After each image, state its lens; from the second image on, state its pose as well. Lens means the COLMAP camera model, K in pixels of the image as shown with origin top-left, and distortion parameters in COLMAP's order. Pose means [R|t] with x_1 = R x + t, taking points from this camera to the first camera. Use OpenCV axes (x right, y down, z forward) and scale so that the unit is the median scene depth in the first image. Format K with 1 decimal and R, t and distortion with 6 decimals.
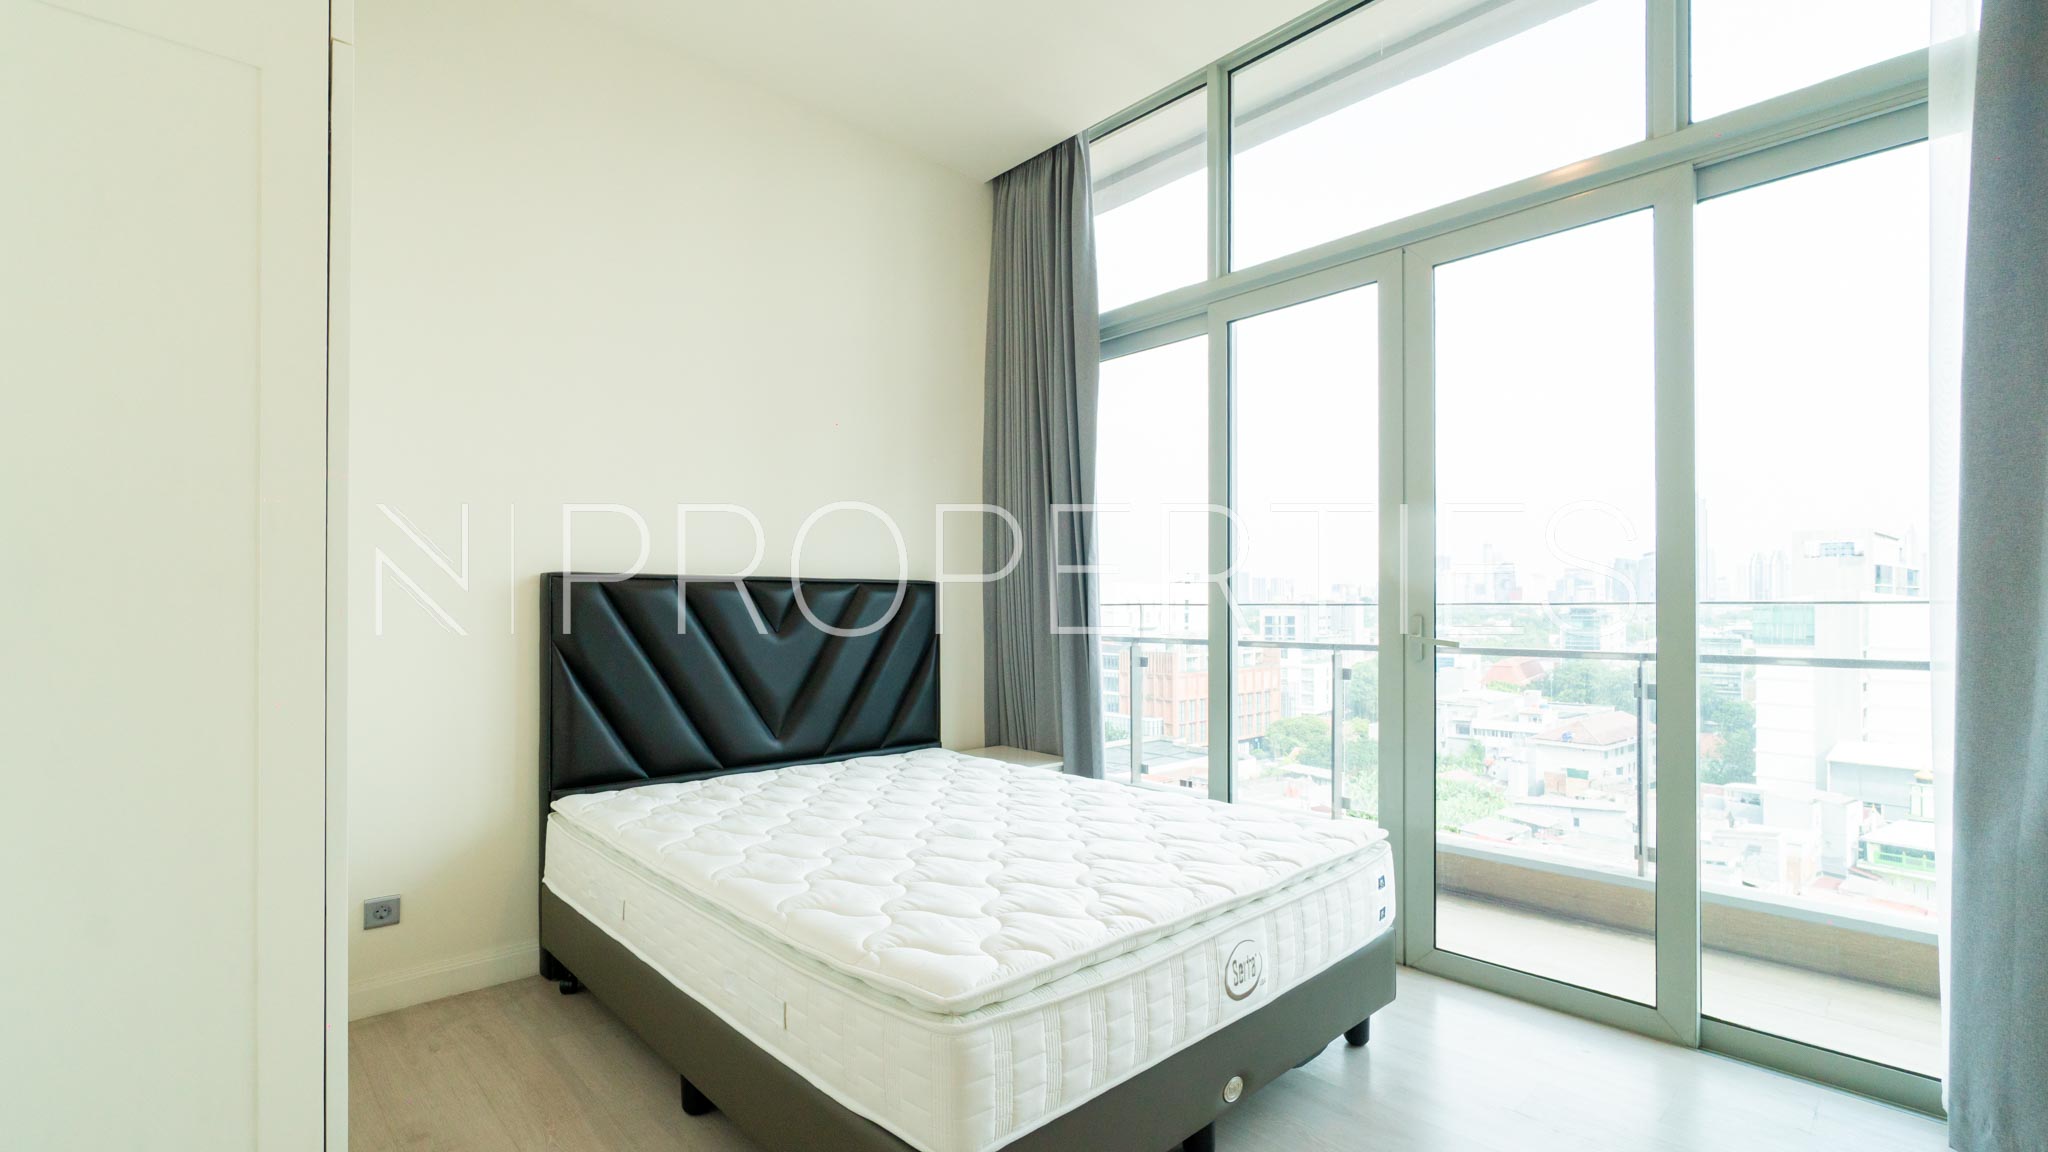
lens RADIAL K [[887.7, 0, 1021.0], [0, 887.7, 593.7], [0, 0, 1]] dist [-0.008363, 0.003085]
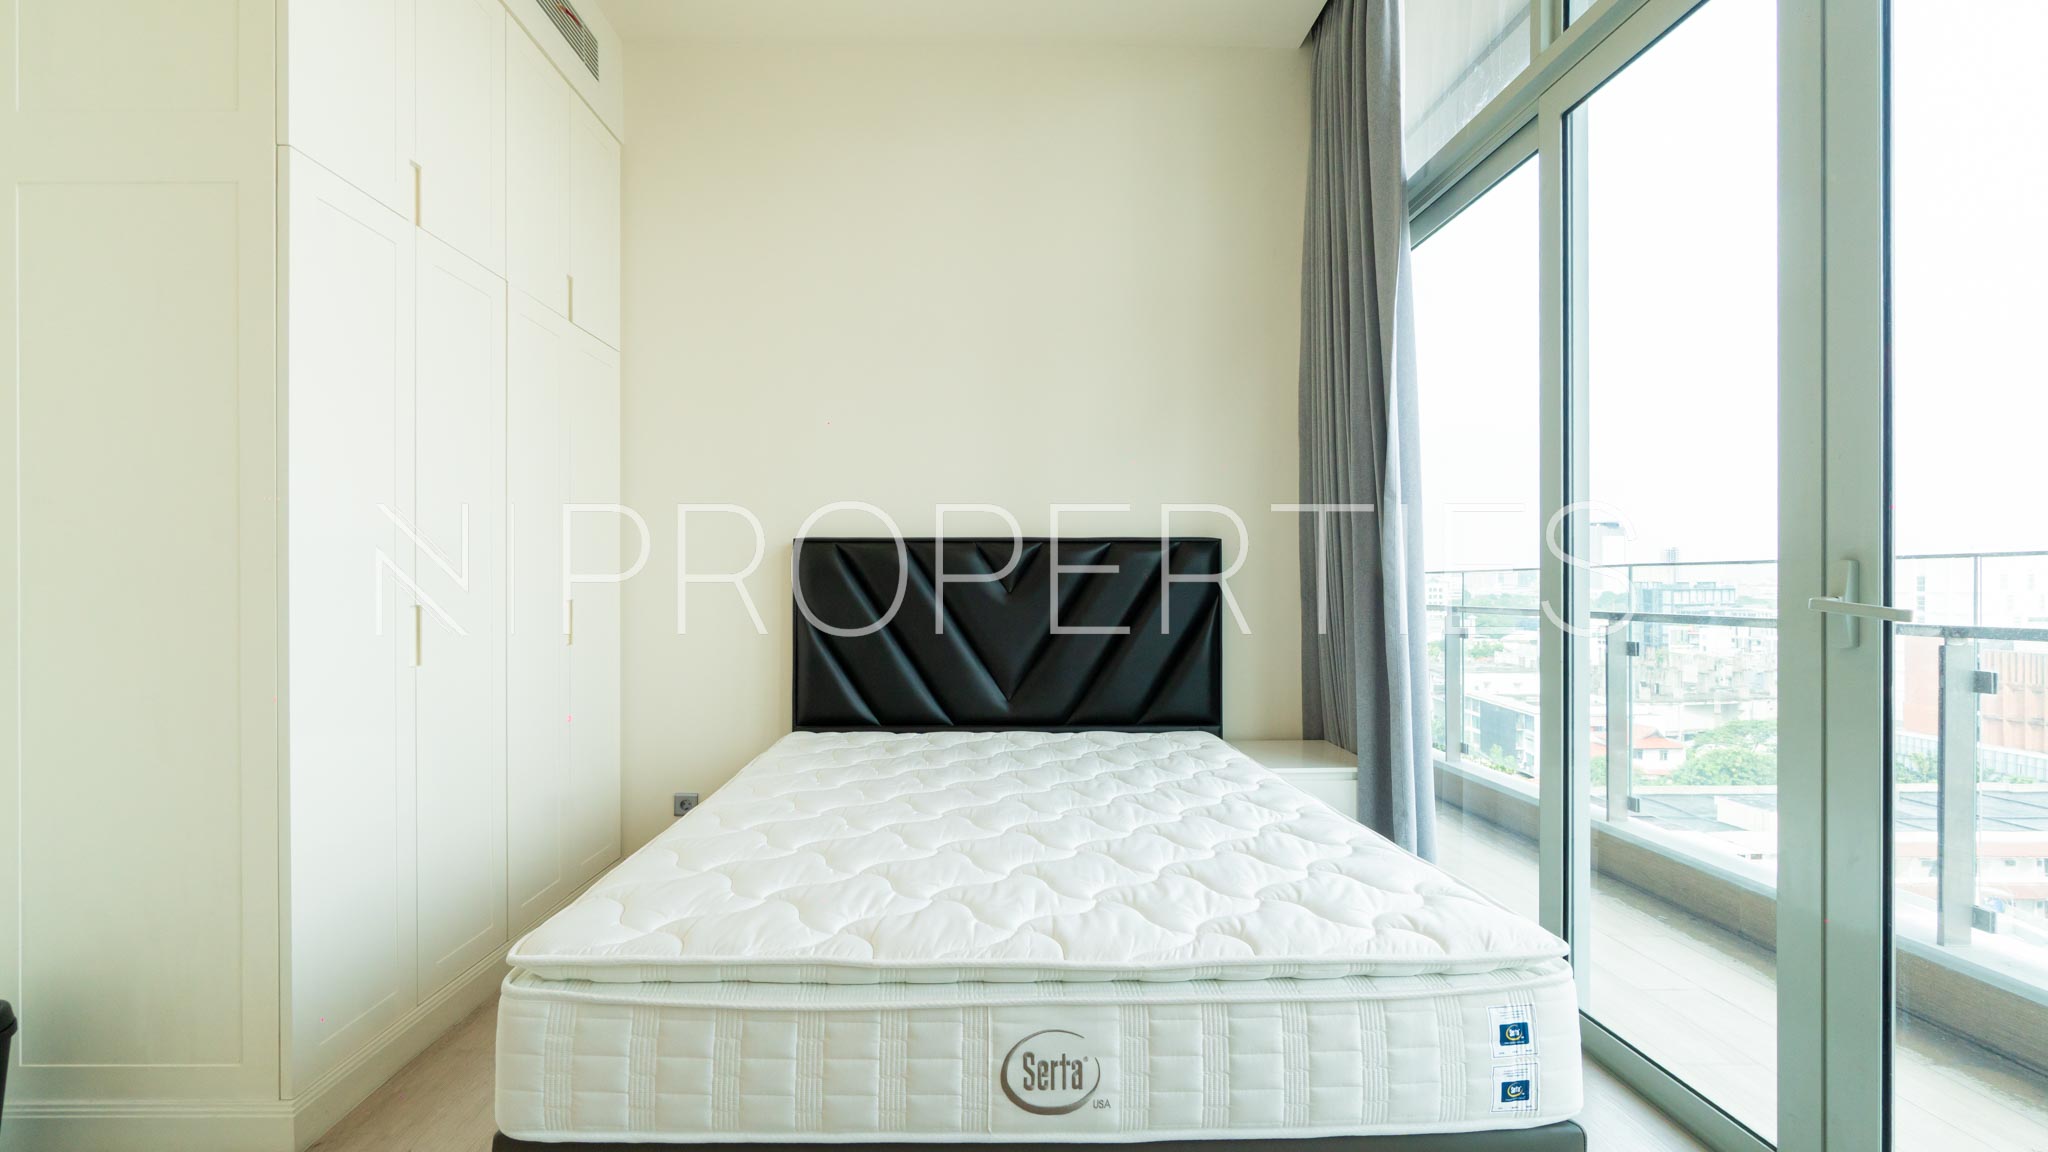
lens RADIAL K [[887.7, 0, 1001.7], [0, 887.7, 572.4], [0, 0, 1]] dist [-0.008363, 0.003085]
pose [[0.743339, -0.013579, -0.668777, 0.381188], [0.012235, 0.999903, -0.006702, 0.026514], [0.668803, -0.003201, 0.743433, 0.265368]]
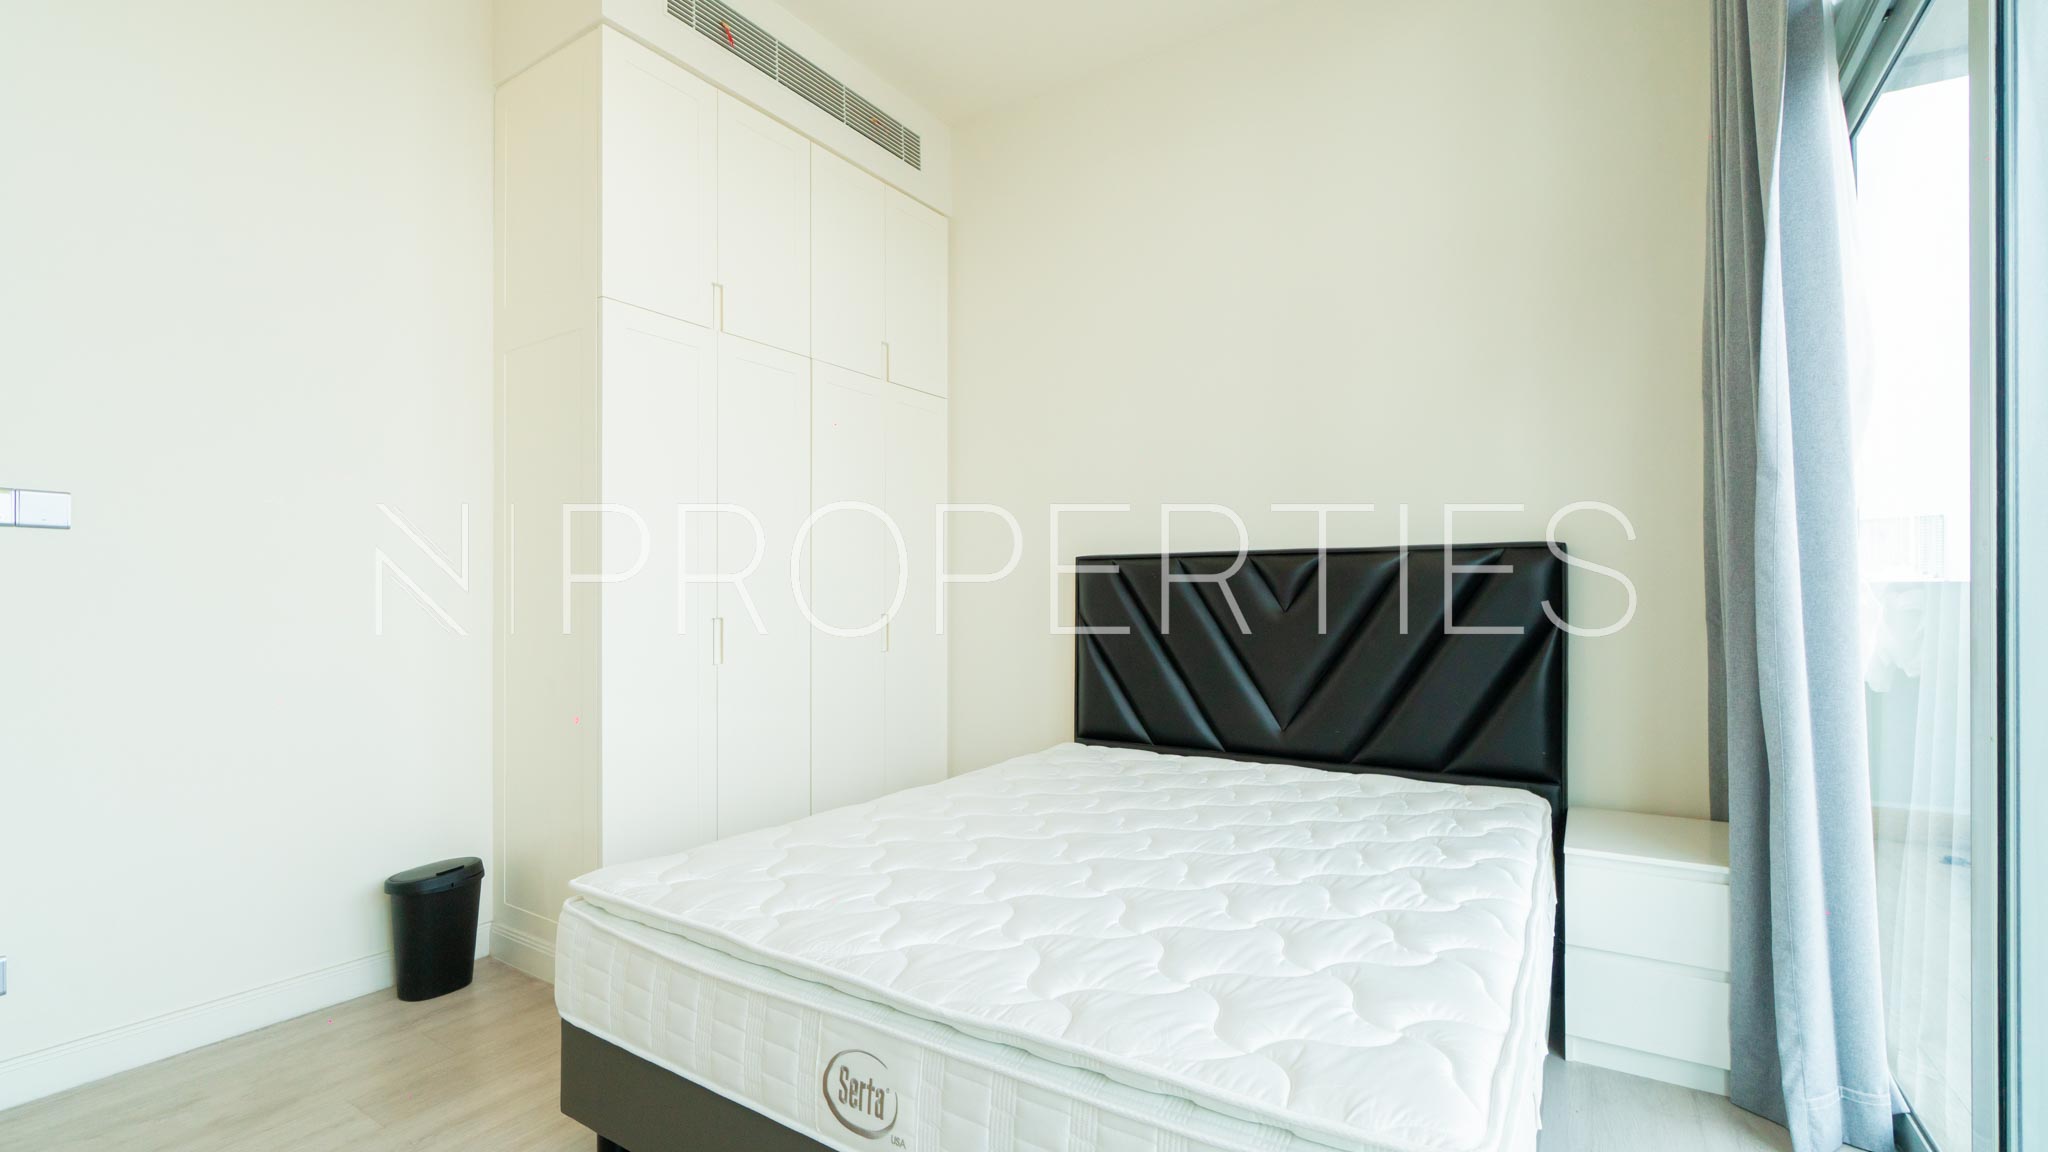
lens RADIAL K [[887.7, 0, 1017.1], [0, 887.7, 582.4], [0, 0, 1]] dist [-0.008363, 0.003085]
pose [[0.237831, -0.019396, -0.971113, 0.533111], [0.014802, 0.999757, -0.016343, 0.024383], [0.971194, -0.010487, 0.238060, 0.537238]]
